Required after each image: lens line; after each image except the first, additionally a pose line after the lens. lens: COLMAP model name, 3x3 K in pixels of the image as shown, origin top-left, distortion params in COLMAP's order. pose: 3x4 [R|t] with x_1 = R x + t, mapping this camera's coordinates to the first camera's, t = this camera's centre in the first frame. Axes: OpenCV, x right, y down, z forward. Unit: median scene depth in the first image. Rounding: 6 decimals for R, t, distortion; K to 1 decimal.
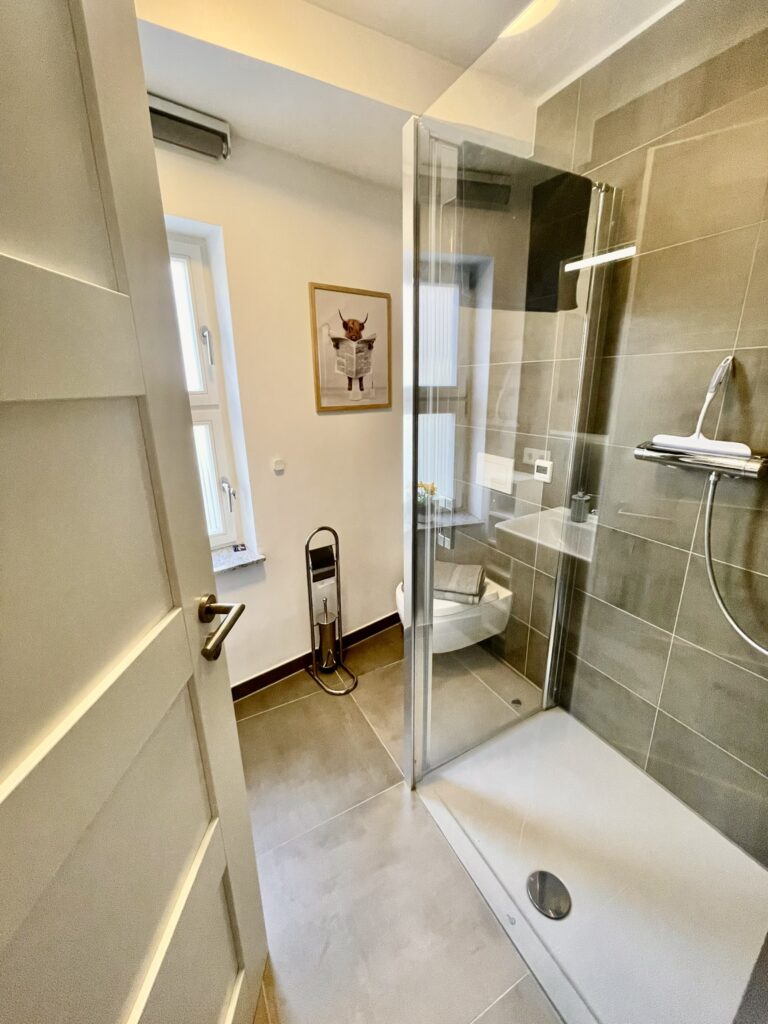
lens RADIAL K [[416.0, 0, 384.0], [0, 416.0, 512.0], [0, 0, 1]] dist [0.002274, 0.000025]
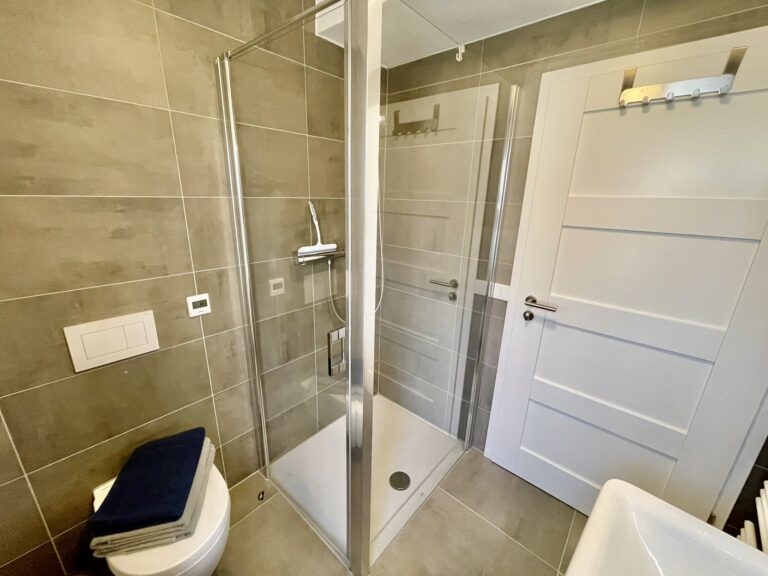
lens RADIAL K [[312.0, 0, 386.6], [0, 312.0, 287.9], [0, 0, 1]] dist [0.002274, 0.000025]
pose [[-0.364009, -0.273651, 0.890288, -0.589024], [0.247588, 0.893044, 0.375728, -0.412290], [-0.897885, 0.357193, -0.257323, 1.047180]]
